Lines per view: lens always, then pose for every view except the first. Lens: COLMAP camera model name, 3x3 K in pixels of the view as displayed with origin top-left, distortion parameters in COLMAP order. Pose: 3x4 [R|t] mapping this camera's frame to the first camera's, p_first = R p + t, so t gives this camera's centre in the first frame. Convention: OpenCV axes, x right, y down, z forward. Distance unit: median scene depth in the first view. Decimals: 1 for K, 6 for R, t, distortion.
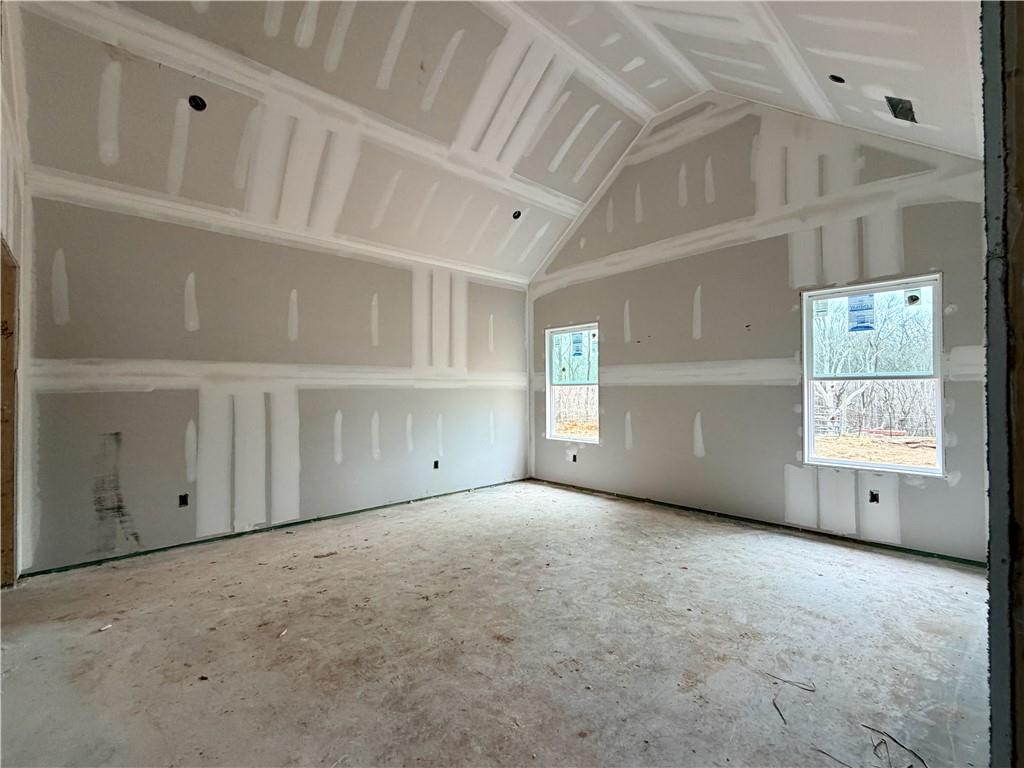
lens RADIAL K [[462.5, 0, 512.0], [0, 462.5, 384.0], [0, 0, 1]] dist [-0.000813, 0.000050]
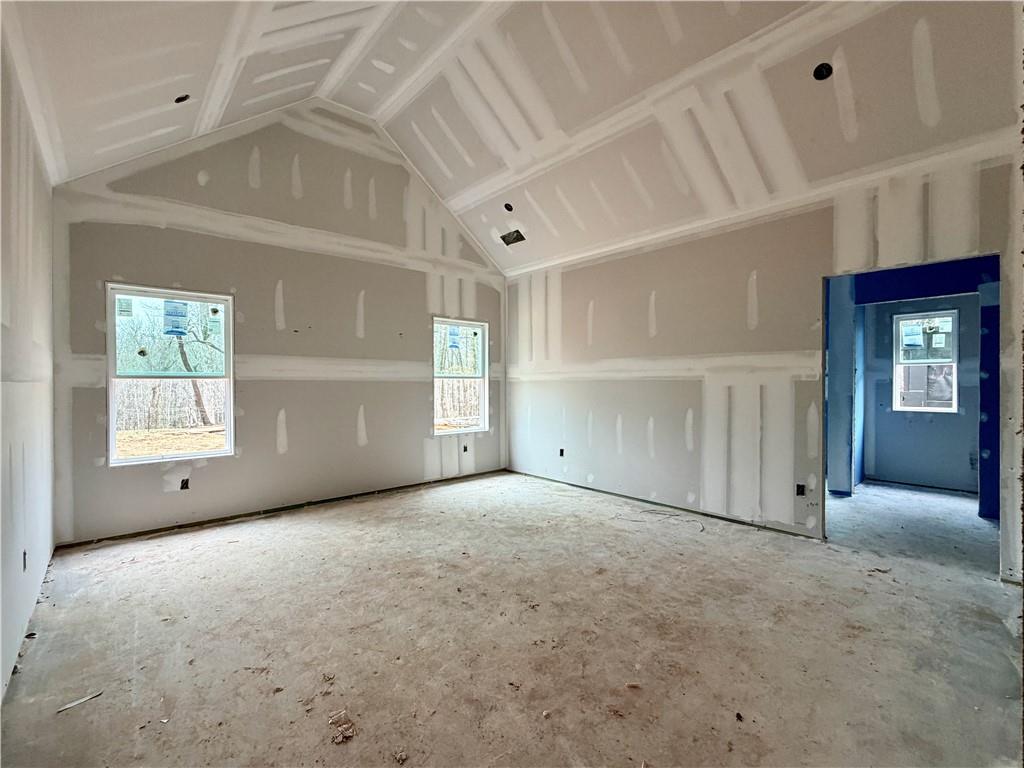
lens RADIAL K [[462.5, 0, 512.0], [0, 462.5, 384.0], [0, 0, 1]] dist [-0.000813, 0.000050]
pose [[-0.003408, 0.002007, 0.999992, -0.861643], [-0.012239, 0.999923, -0.002049, 0.011105], [-0.999919, -0.012246, -0.003383, 0.807079]]
